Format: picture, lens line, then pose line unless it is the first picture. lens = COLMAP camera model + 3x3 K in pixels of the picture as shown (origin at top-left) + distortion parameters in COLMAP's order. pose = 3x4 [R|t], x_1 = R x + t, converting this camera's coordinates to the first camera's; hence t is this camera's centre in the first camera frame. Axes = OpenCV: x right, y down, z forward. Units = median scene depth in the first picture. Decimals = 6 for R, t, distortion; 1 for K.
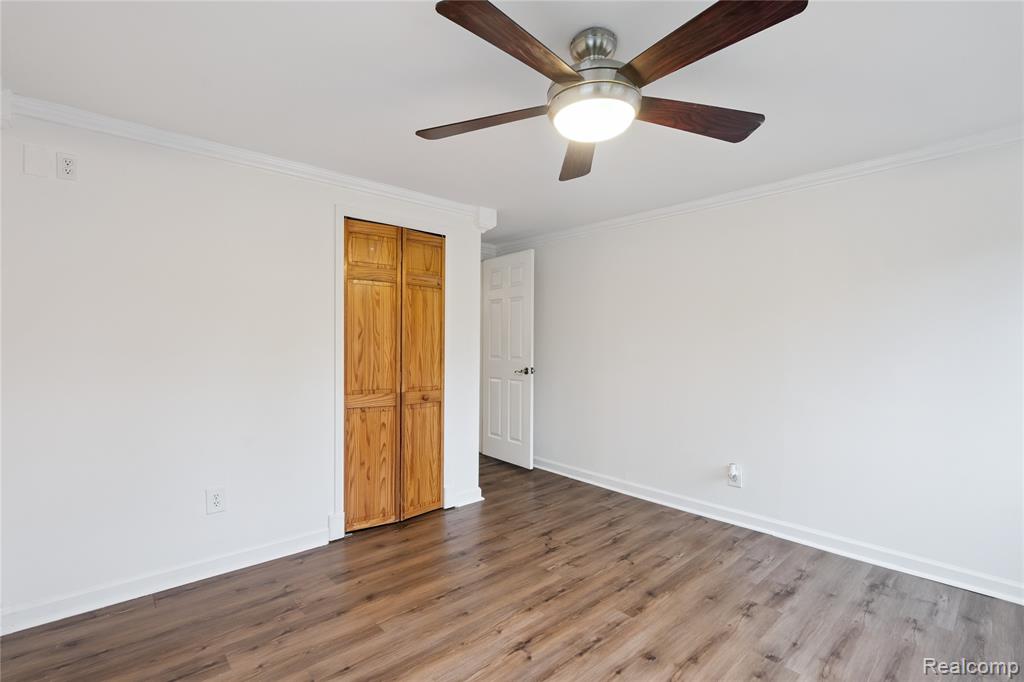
lens RADIAL K [[461.5, 0, 518.9], [0, 461.5, 351.8], [0, 0, 1]] dist [-0.002517, -0.000018]
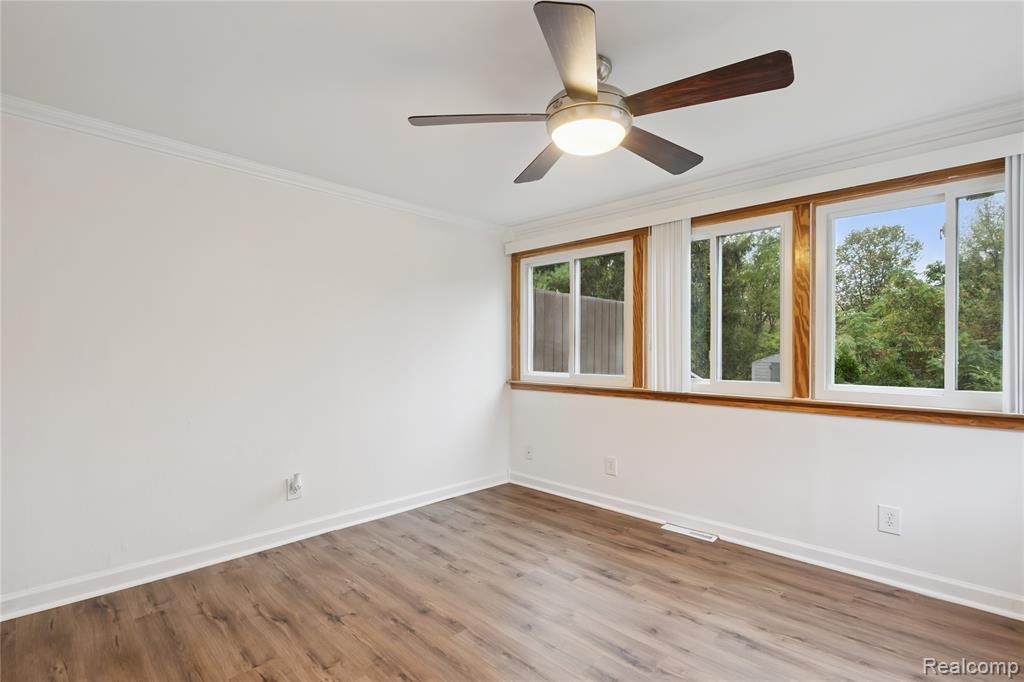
lens RADIAL K [[477.3, 0, 509.3], [0, 477.3, 350.8], [0, 0, 1]] dist [0.000948, 0.000161]
pose [[-0.042126, -0.011935, 0.999041, -0.607720], [0.005509, 0.999911, 0.012177, -0.008669], [-0.999097, 0.006017, -0.042057, 0.781680]]
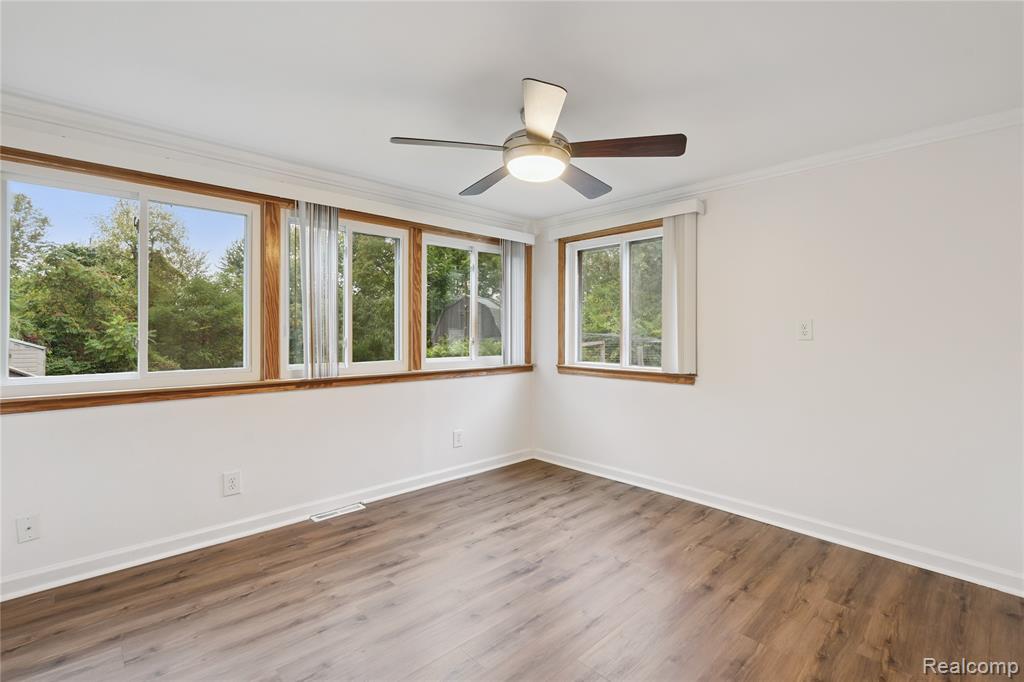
lens RADIAL K [[466.0, 0, 512.4], [0, 466.0, 334.5], [0, 0, 1]] dist [-0.001327, -0.000110]
pose [[-0.999953, -0.009667, 0.000044, 0.144756], [-0.009666, 0.999859, 0.013750, -0.017293], [-0.000177, 0.013749, -0.999905, 1.506470]]
